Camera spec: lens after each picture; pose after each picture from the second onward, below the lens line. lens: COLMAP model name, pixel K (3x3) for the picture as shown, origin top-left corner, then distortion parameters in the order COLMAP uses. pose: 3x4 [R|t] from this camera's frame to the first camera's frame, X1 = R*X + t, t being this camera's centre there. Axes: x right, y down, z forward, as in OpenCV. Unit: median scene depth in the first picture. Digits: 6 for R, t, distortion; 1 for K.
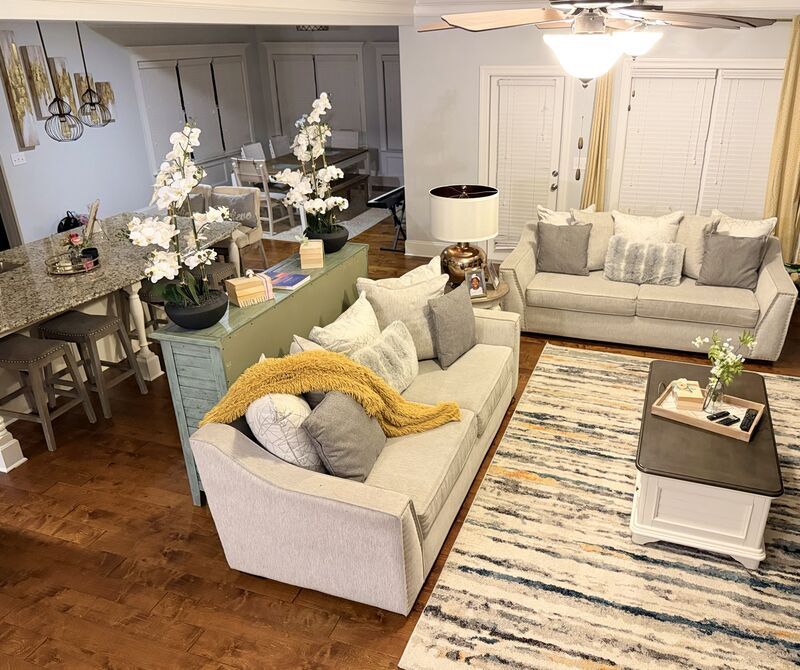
lens RADIAL K [[686.7, 0, 448.1], [0, 686.7, 335.6], [0, 0, 1]] dist [0.049748, -0.080361]
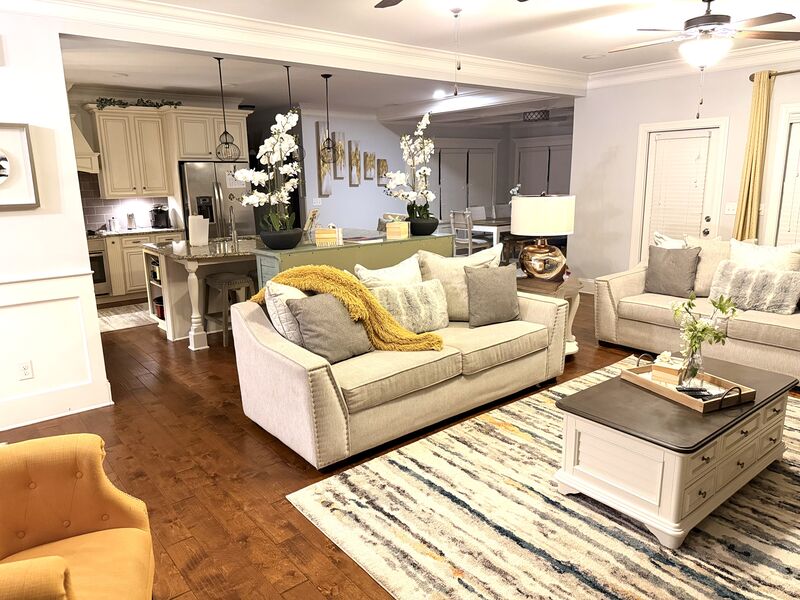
lens RADIAL K [[576.0, 0, 382.0], [0, 576.0, 292.9], [0, 0, 1]] dist [0.028738, -0.035012]
pose [[0.833844, 0.104315, -0.542054, 0.484585], [-0.211806, 0.967279, -0.139676, 0.199000], [0.509747, 0.231279, 0.828654, 0.134222]]
